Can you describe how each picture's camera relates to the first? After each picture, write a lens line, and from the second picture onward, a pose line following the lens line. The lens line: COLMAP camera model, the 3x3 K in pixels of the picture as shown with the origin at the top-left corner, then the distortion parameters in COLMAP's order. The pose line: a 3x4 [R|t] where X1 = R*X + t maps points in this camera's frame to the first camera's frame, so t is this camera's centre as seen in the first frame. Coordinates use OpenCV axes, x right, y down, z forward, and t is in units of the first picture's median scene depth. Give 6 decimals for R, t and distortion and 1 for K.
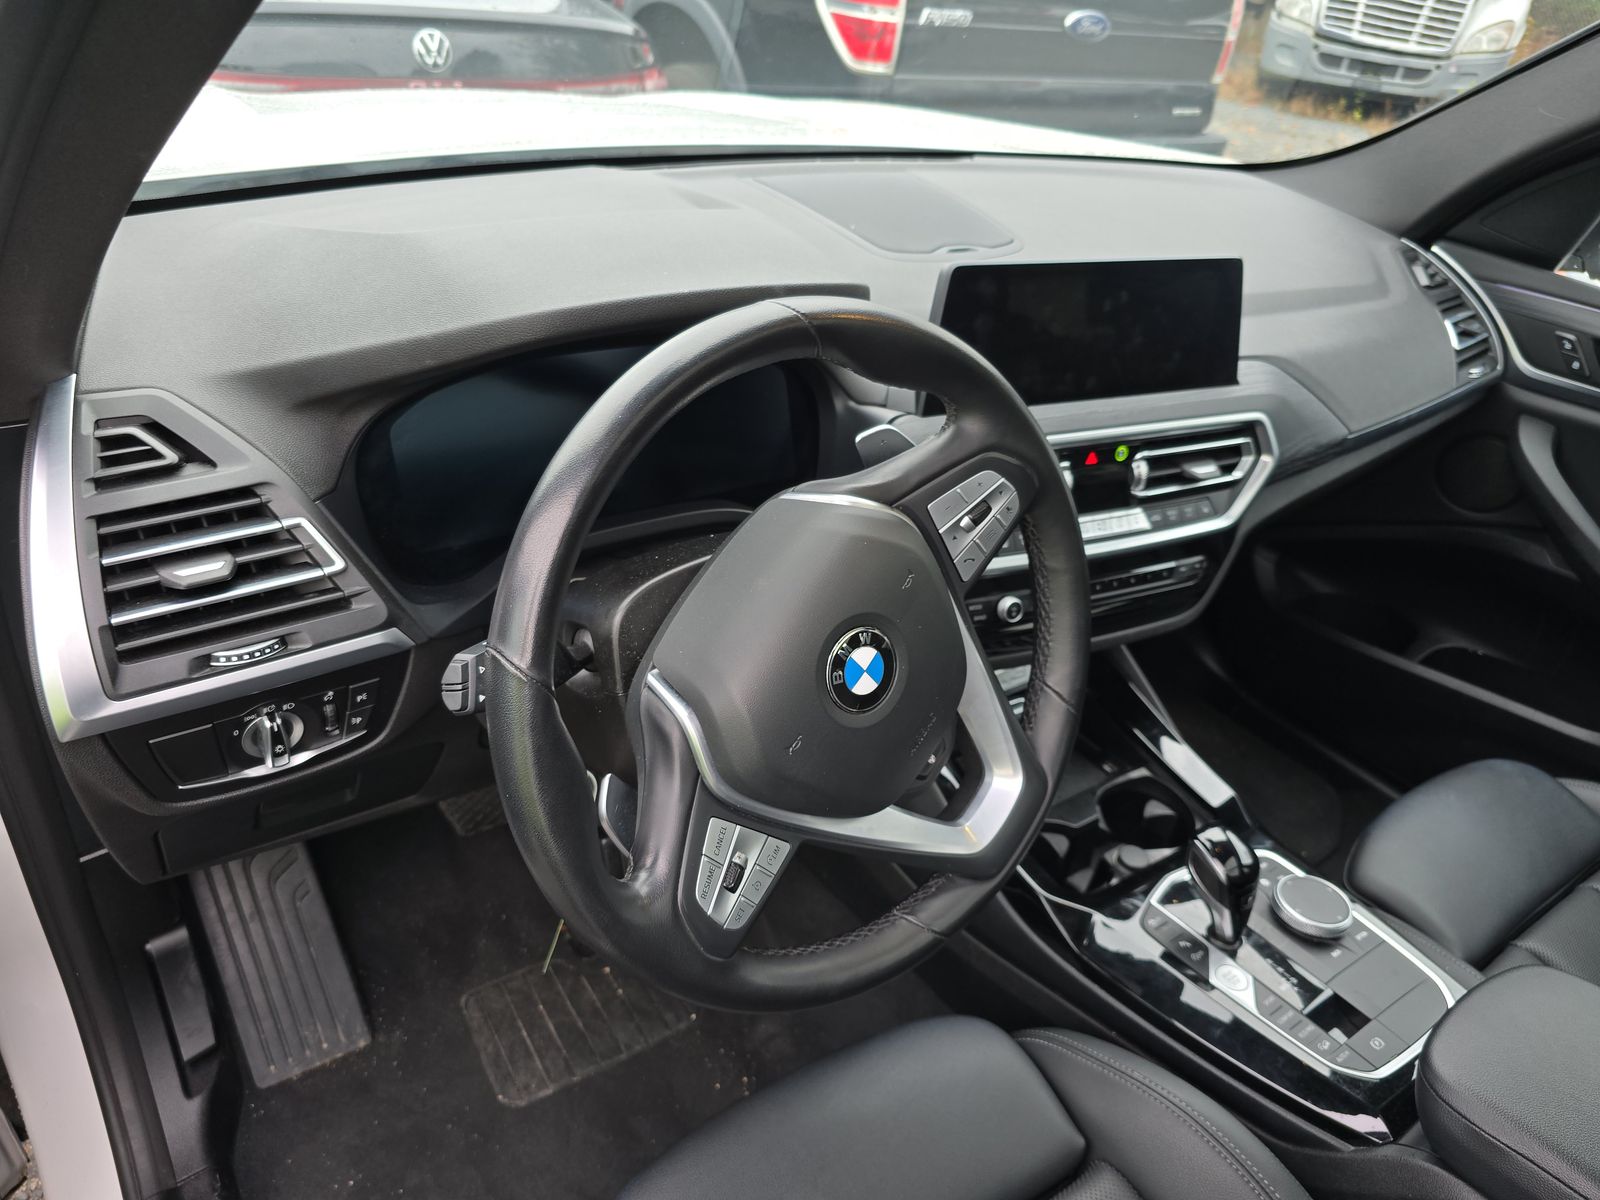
lens RADIAL K [[1105.5, 0, 800.0], [0, 1105.5, 600.0], [0, 0, 1]] dist [0.034043, 0.001220]
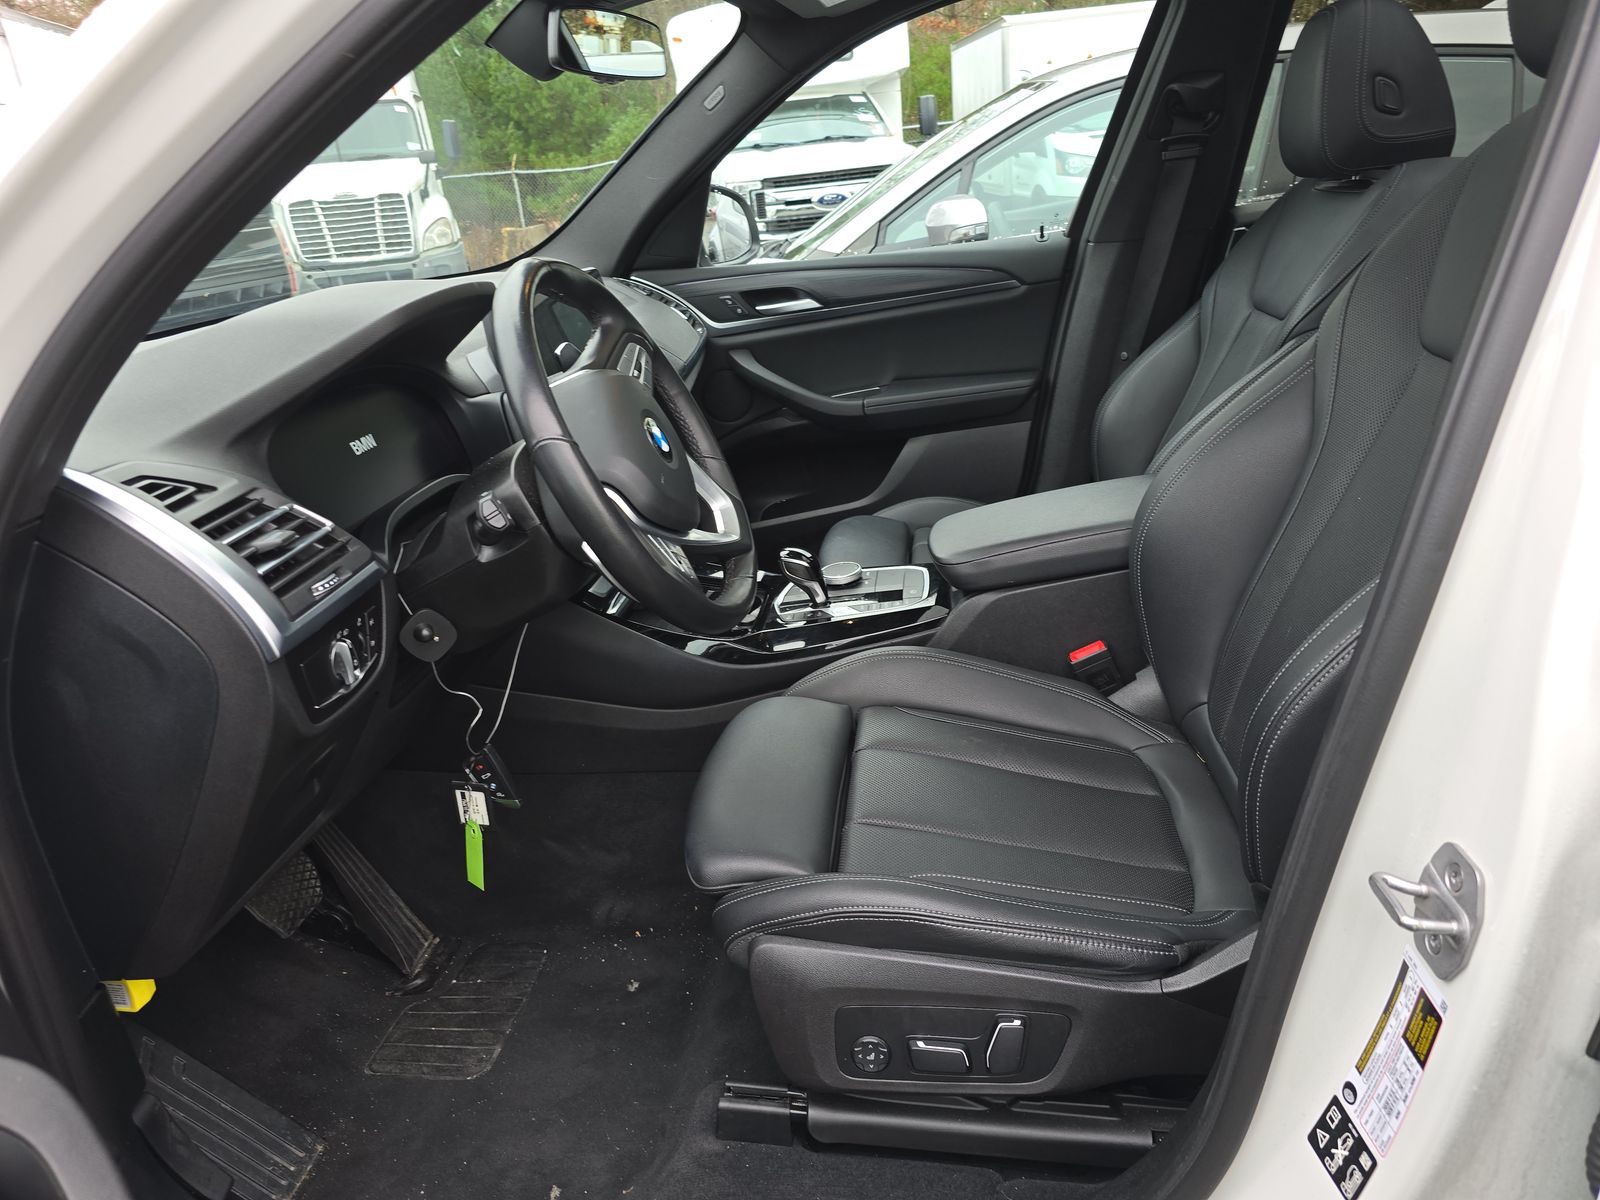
lens RADIAL K [[1066.2, 0, 800.0], [0, 1066.2, 600.0], [0, 0, 1]] dist [-0.000297, 0.000361]
pose [[0.648954, -0.443513, 0.618187, -0.578900], [0.539711, 0.841045, 0.036827, 0.203909], [-0.536256, 0.309743, 0.785168, -0.212878]]
